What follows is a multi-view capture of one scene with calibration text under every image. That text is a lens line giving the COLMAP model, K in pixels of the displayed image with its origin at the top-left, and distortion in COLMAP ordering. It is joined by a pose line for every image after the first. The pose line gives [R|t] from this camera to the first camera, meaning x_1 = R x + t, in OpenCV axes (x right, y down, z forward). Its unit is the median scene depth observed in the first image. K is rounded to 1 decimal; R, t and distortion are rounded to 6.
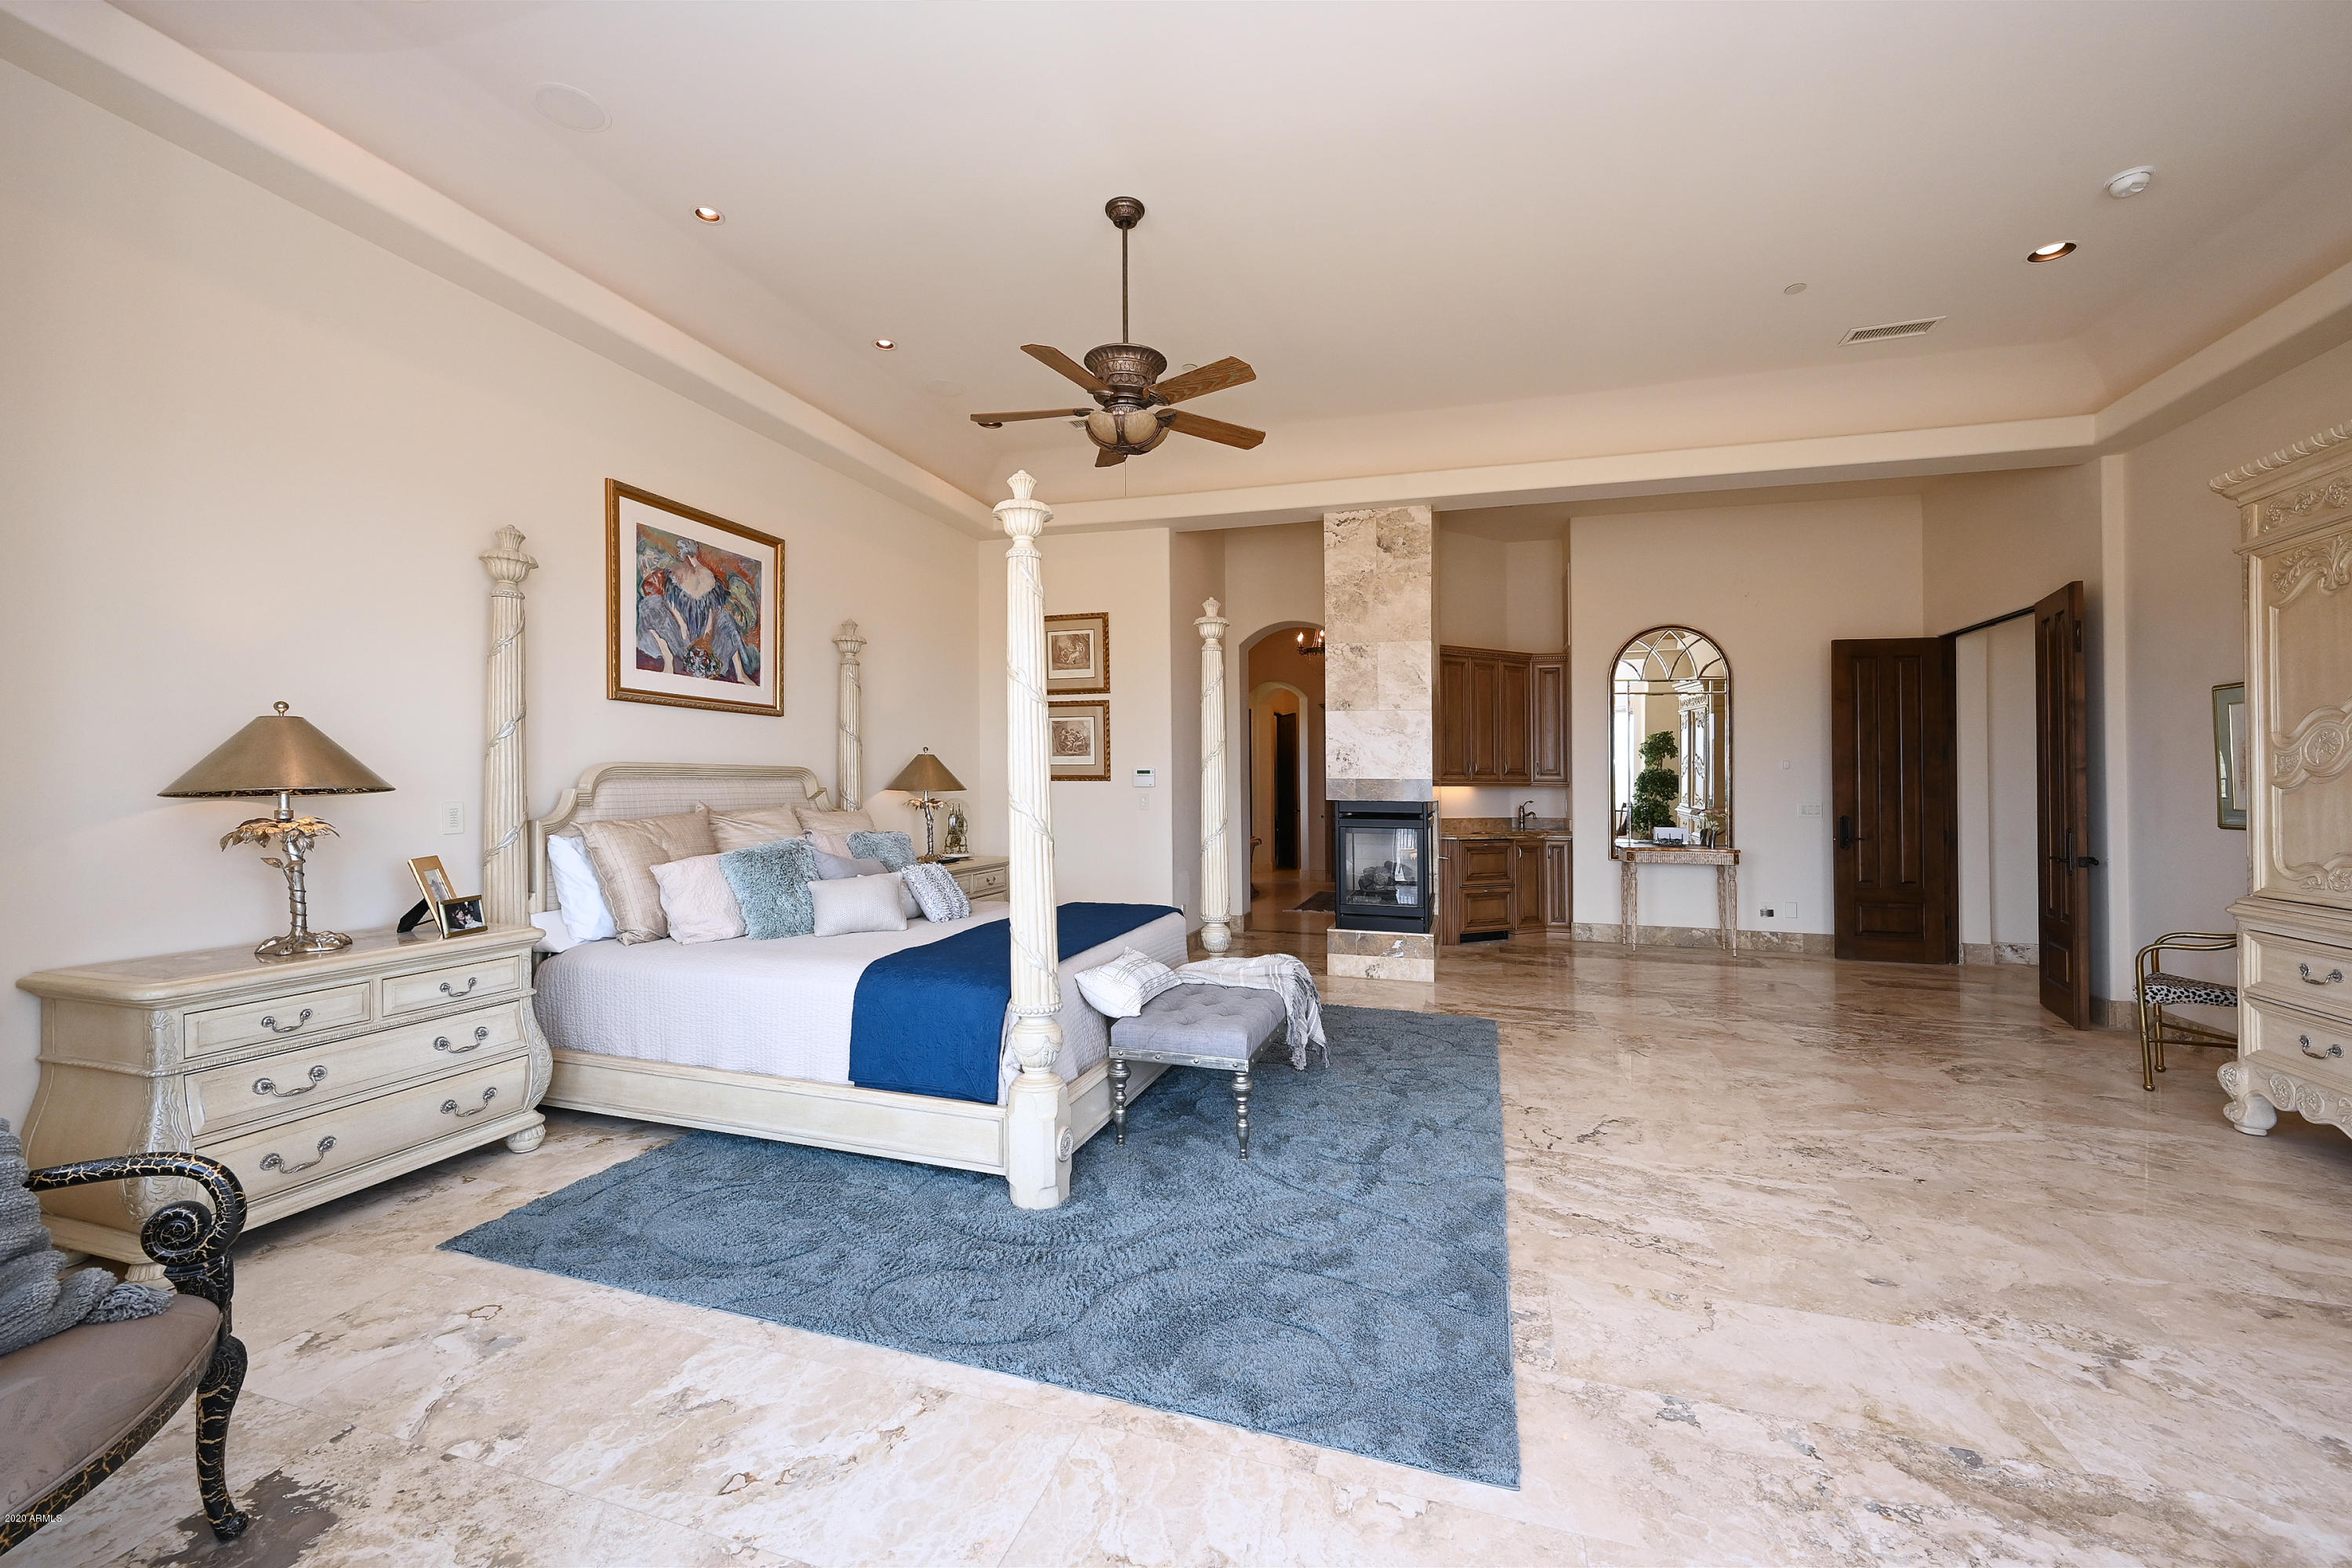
lens RADIAL K [[940.7, 0, 1171.6], [0, 940.7, 755.1], [0, 0, 1]] dist [-0.015091, 0.000613]
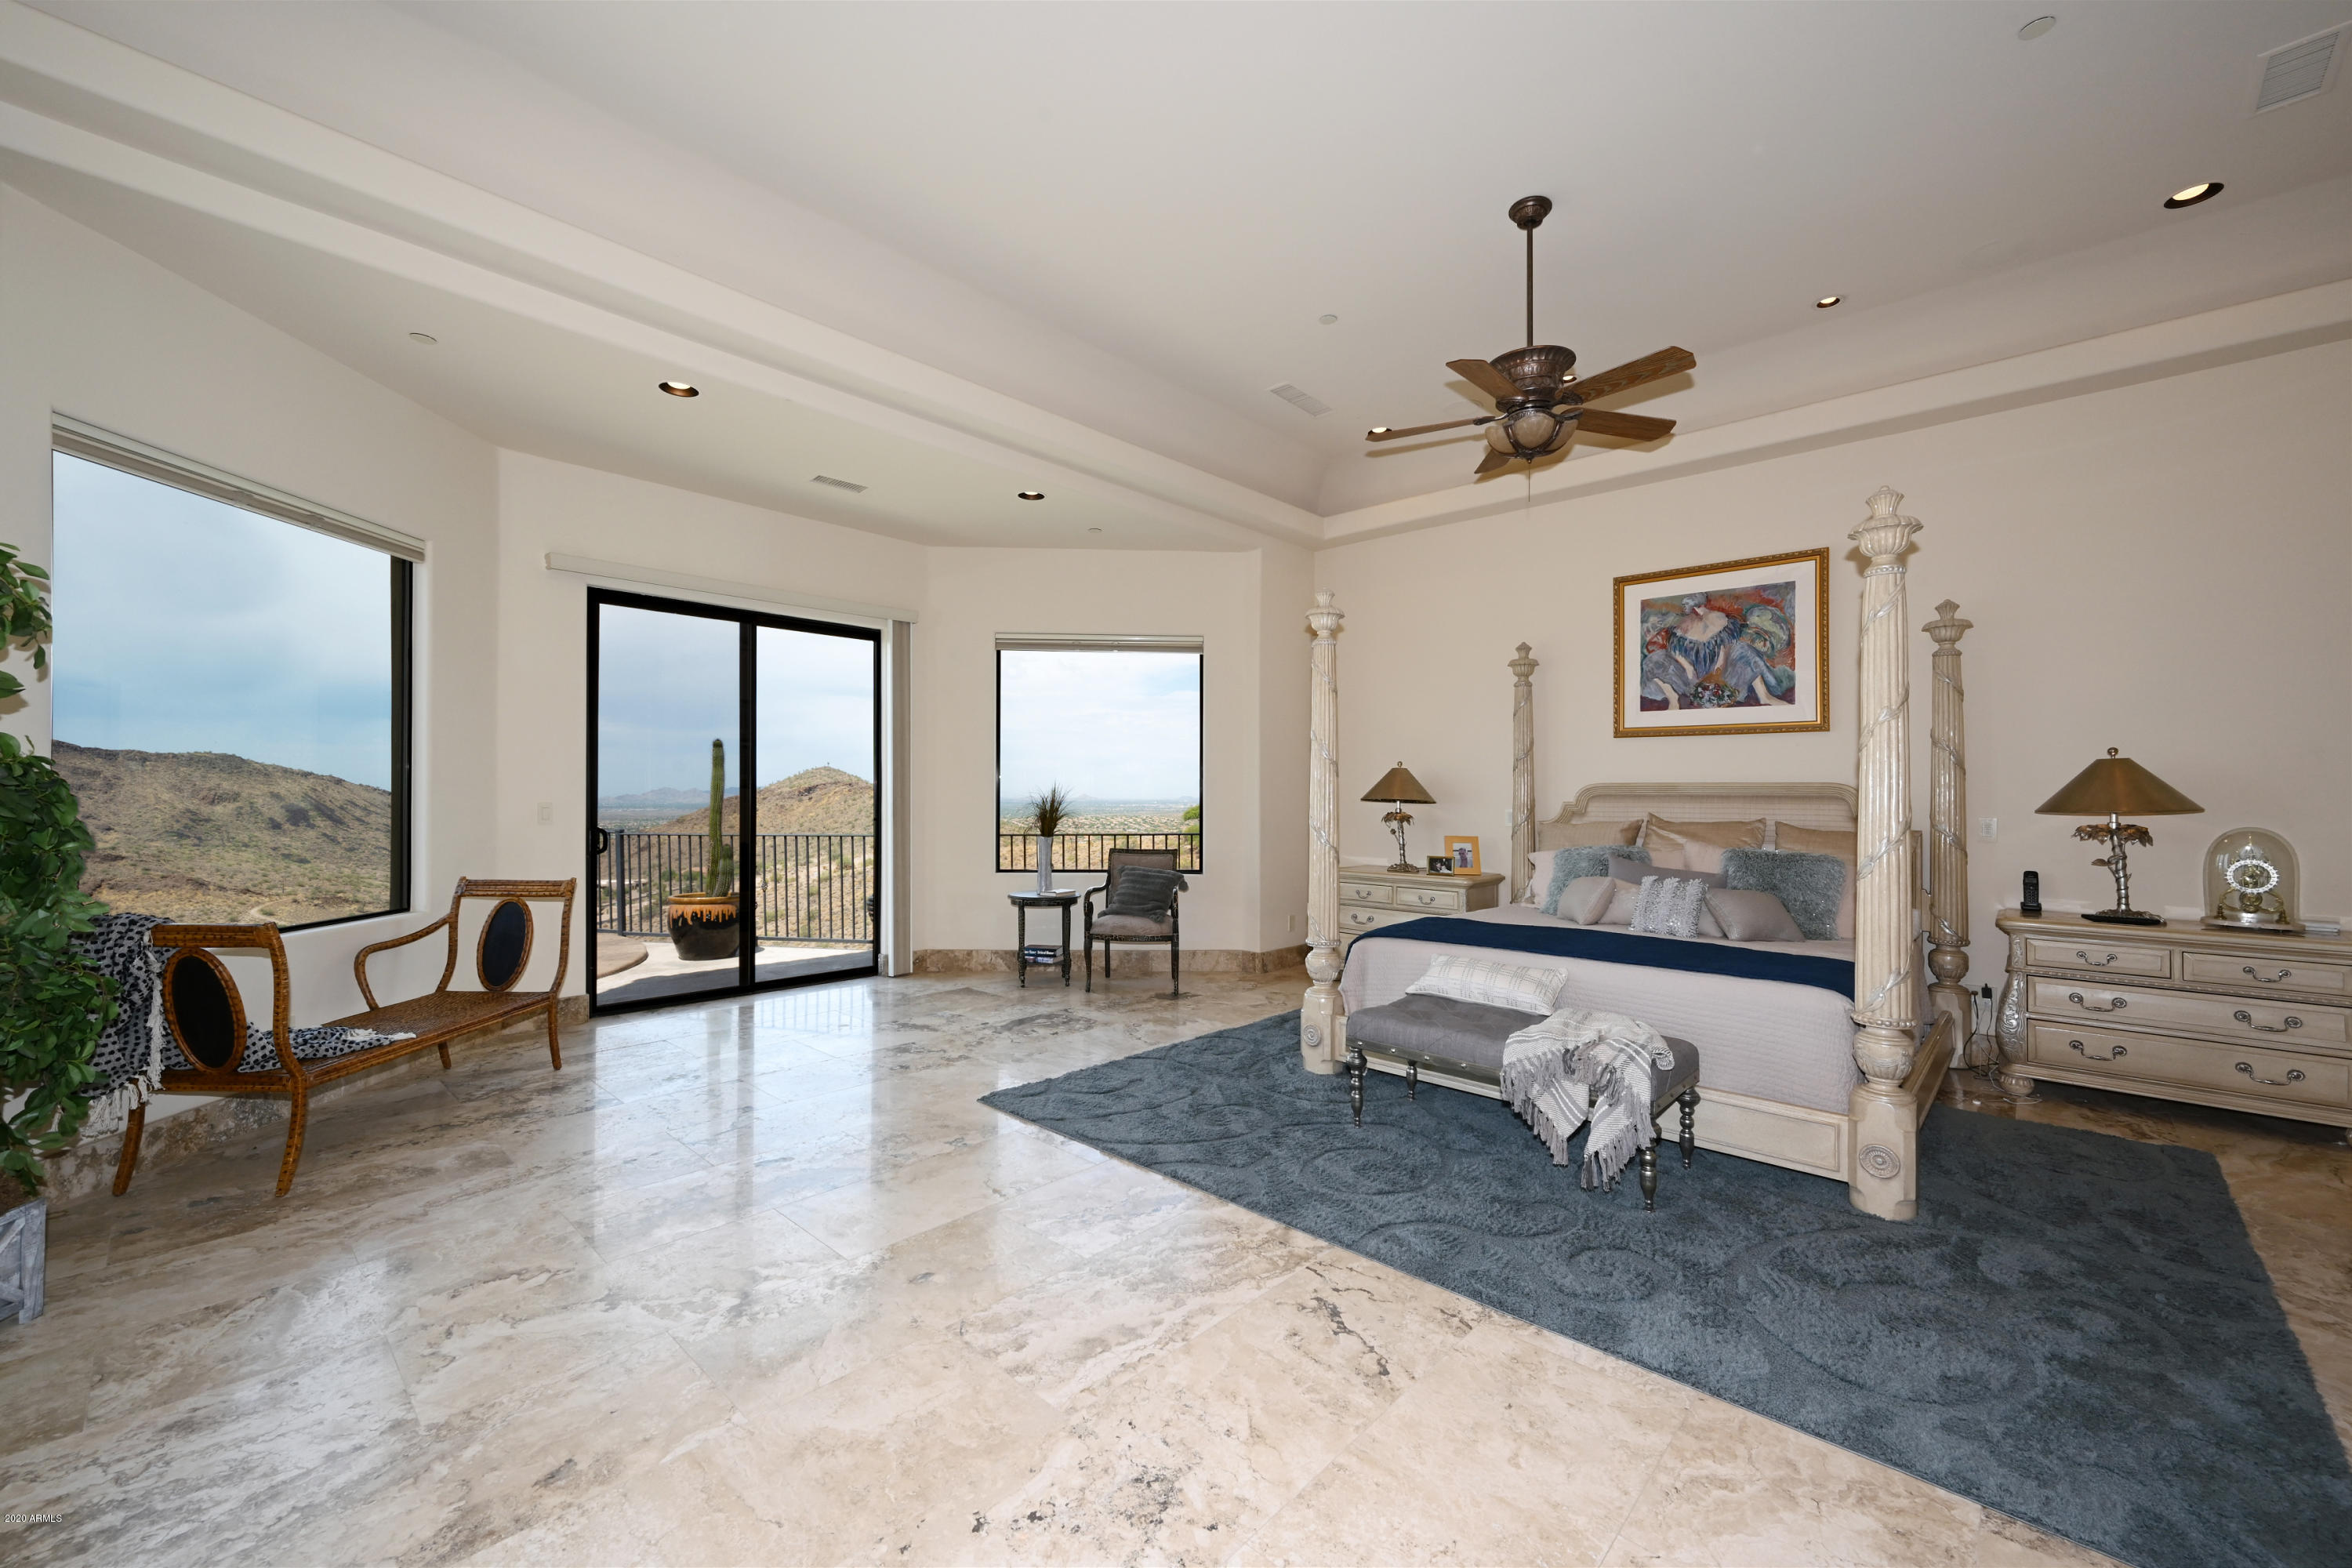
lens RADIAL K [[933.0, 0, 1179.9], [0, 933.0, 787.2], [0, 0, 1]] dist [-0.000360, -0.000019]
pose [[-0.412463, -0.010368, -0.910915, 0.861002], [0.020689, 0.999571, -0.020745, 0.027101], [0.910740, -0.027403, -0.412071, 0.918734]]
